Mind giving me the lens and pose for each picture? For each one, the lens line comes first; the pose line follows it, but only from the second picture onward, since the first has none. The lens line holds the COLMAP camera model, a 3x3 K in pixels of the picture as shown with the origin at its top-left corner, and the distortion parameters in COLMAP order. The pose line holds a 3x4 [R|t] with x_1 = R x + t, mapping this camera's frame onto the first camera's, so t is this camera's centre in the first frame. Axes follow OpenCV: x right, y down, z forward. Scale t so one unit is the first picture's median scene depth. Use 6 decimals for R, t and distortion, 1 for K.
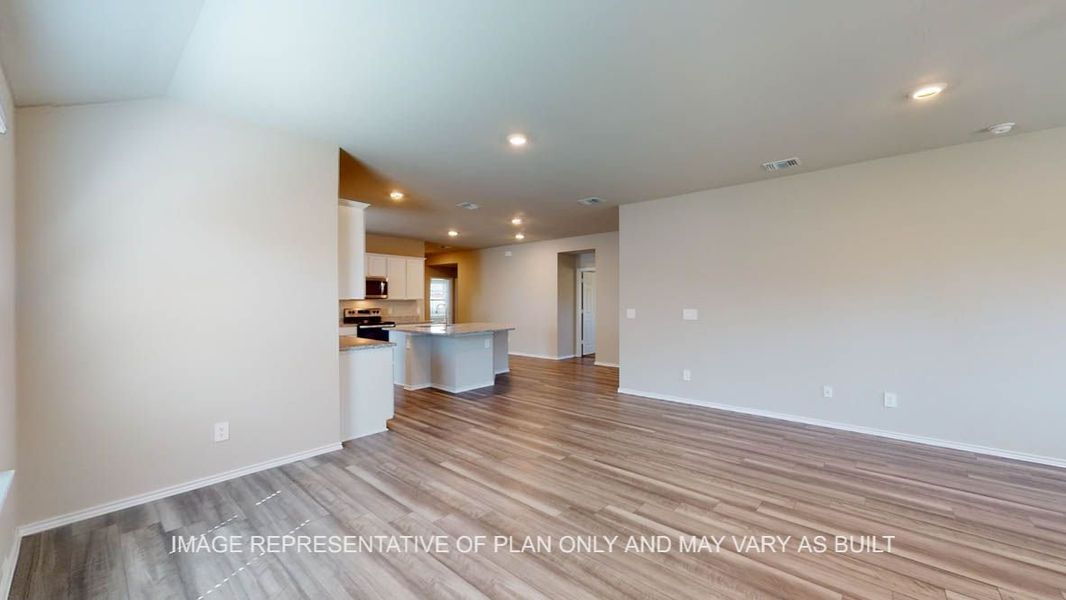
lens RADIAL K [[398.9, 0, 536.4], [0, 398.9, 300.5], [0, 0, 1]] dist [0.000130, -0.000400]
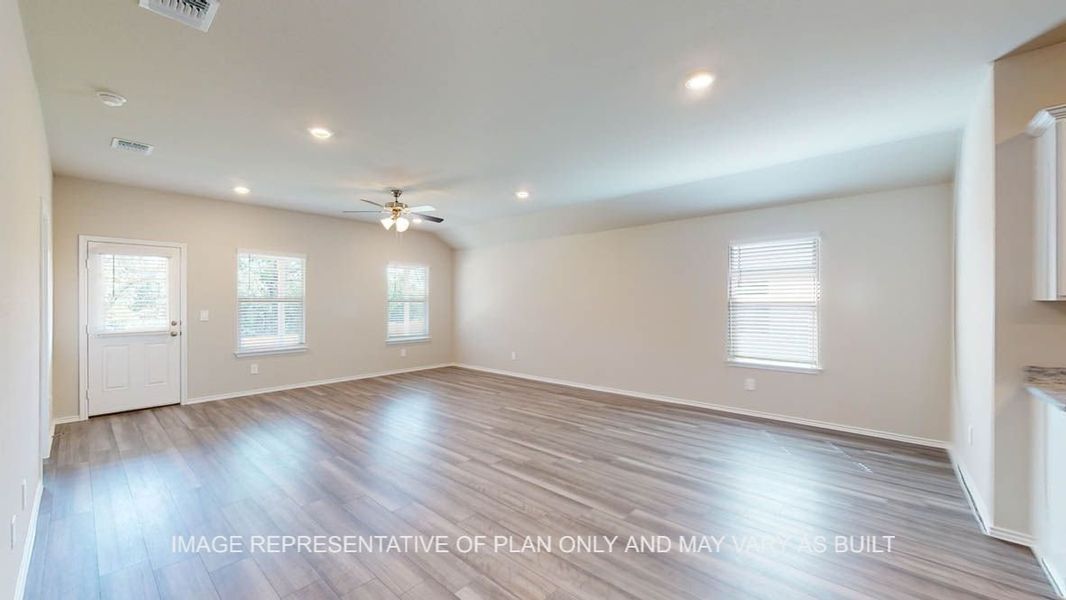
lens RADIAL K [[398.9, 0, 533.1], [0, 398.9, 301.2], [0, 0, 1]] dist [0.000130, -0.000400]
pose [[-0.999994, -0.000044, 0.003365, 0.238793], [-0.000050, 0.999999, -0.001602, -0.000891], [-0.003365, -0.001602, -0.999993, 1.653057]]
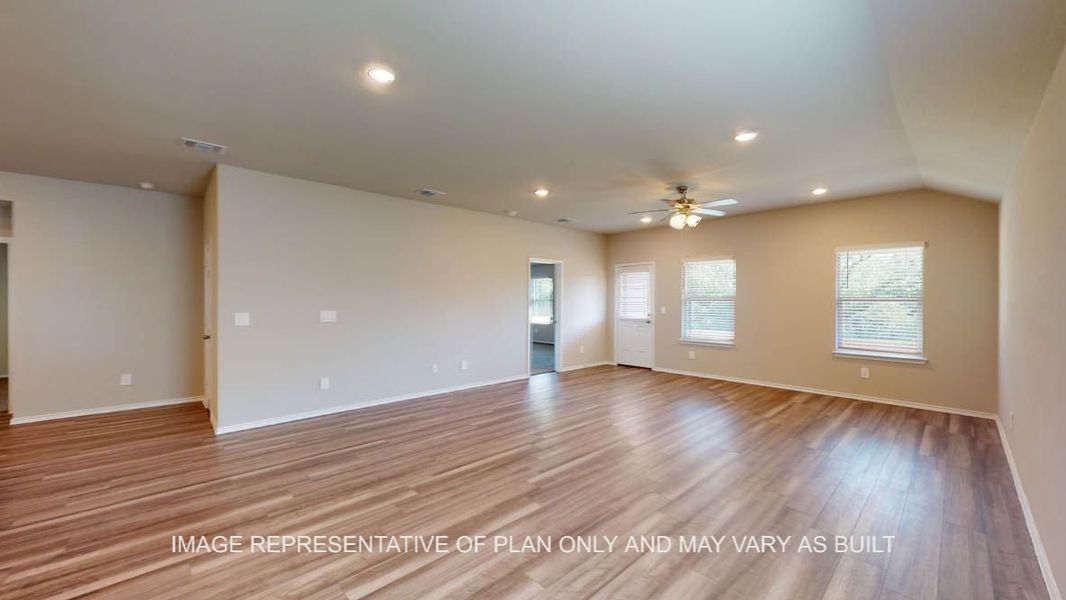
lens RADIAL K [[398.9, 0, 533.0], [0, 398.9, 303.0], [0, 0, 1]] dist [0.000130, -0.000400]
pose [[0.096524, -0.007572, 0.995302, -0.691570], [-0.000443, 0.999971, 0.007650, -0.004621], [-0.995331, -0.001179, 0.096517, 0.633995]]
